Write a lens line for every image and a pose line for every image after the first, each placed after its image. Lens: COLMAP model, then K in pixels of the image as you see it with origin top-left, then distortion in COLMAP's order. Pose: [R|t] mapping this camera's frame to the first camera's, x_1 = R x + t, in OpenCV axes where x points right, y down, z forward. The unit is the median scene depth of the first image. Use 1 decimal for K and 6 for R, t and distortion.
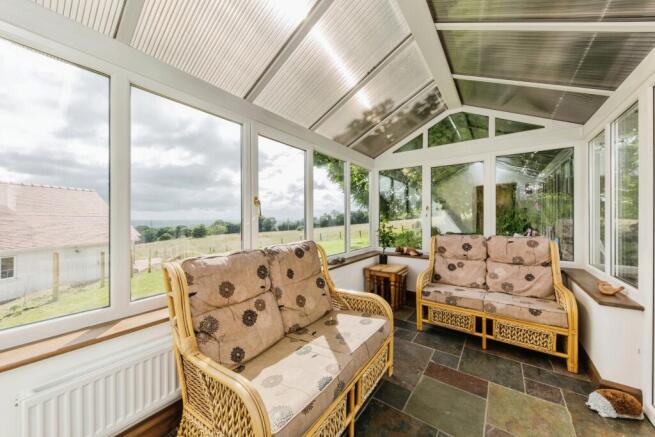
lens RADIAL K [[227.0, 0, 332.0], [0, 227.0, 213.0], [0, 0, 1]] dist [-0.008262, -0.000320]
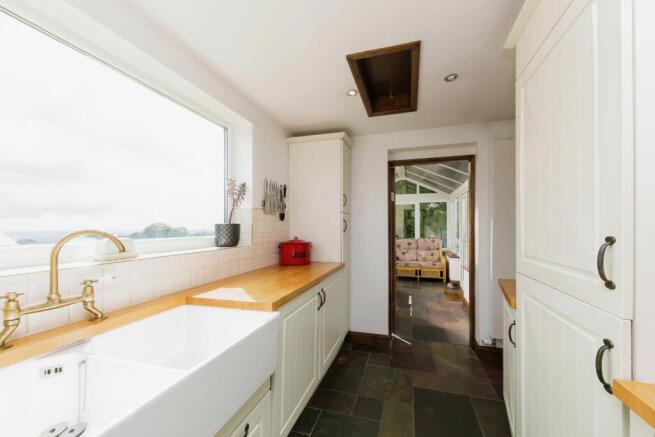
lens RADIAL K [[251.9, 0, 326.3], [0, 251.9, 221.4], [0, 0, 1]] dist [-0.000089, 0.000011]
pose [[0.944520, -0.003260, 0.328438, -1.177682], [0.001726, 0.999986, 0.004961, -0.103687], [-0.328450, -0.004119, 0.944512, -1.282355]]
